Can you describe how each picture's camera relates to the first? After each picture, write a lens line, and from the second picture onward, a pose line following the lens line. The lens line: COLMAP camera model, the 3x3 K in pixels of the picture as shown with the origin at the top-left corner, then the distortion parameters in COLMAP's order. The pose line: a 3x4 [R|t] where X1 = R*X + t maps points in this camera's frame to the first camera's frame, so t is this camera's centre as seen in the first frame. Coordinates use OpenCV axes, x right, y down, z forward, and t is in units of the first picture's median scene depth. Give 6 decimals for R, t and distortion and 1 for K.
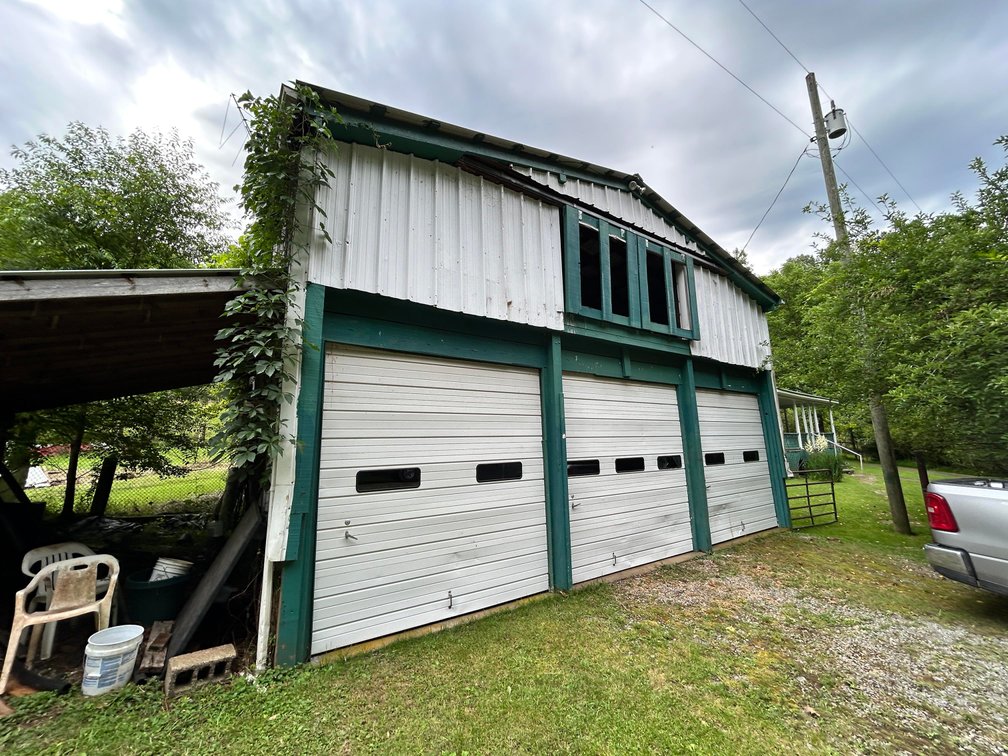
lens RADIAL K [[414.8, 0, 504.0], [0, 414.8, 378.0], [0, 0, 1]] dist [0.001169, 0.000345]
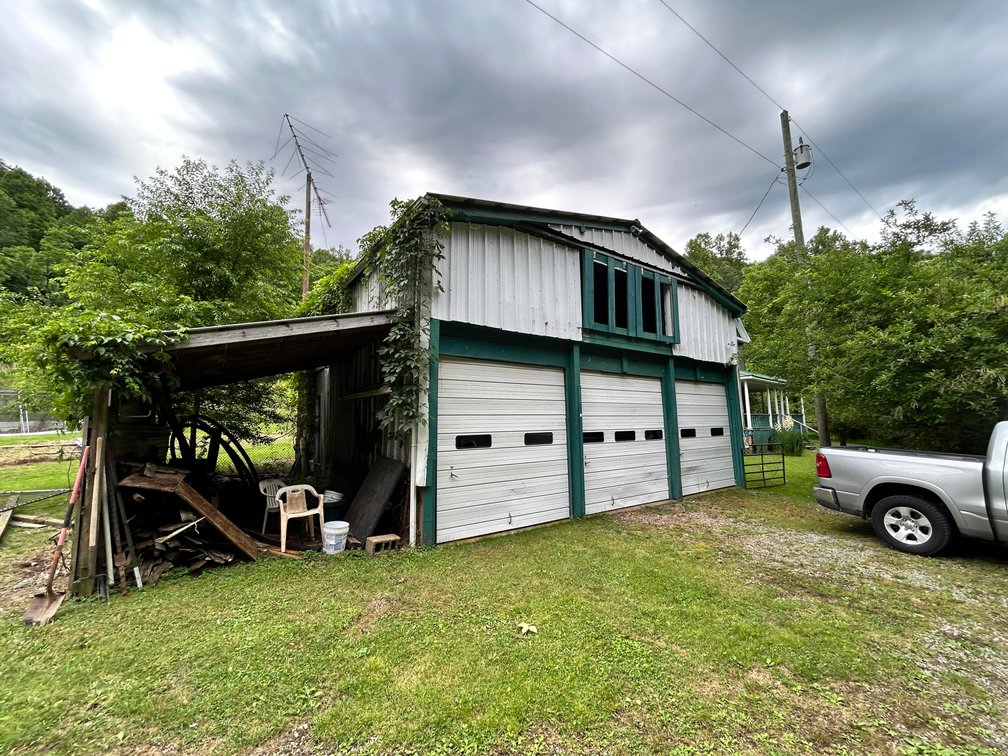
lens RADIAL K [[414.8, 0, 504.0], [0, 414.8, 378.0], [0, 0, 1]] dist [0.001169, 0.000345]
pose [[0.999749, 0.011920, 0.018952, -0.150428], [-0.012908, 0.998518, 0.052877, -0.061069], [-0.018294, -0.053109, 0.998421, -0.425048]]
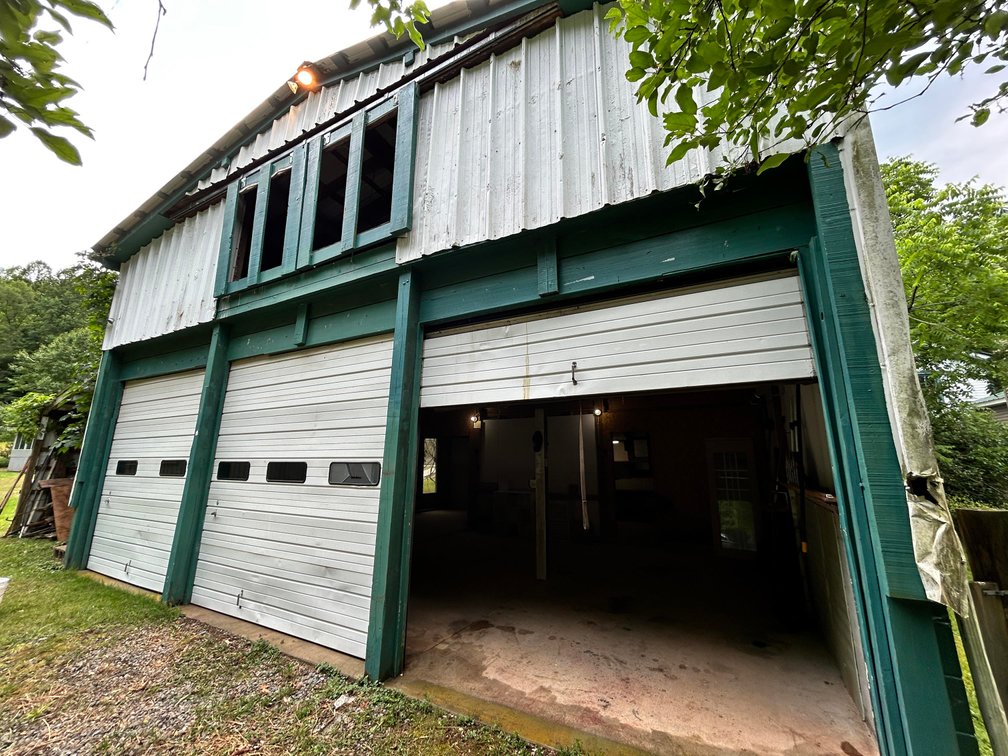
lens RADIAL K [[408.9, 0, 525.7], [0, 408.9, 364.5], [0, 0, 1]] dist [0.000444, 0.000080]
pose [[0.460929, -0.165598, -0.871849, 1.266718], [0.144057, 0.983367, -0.110619, 0.191033], [0.875666, -0.074609, 0.477118, 1.191568]]
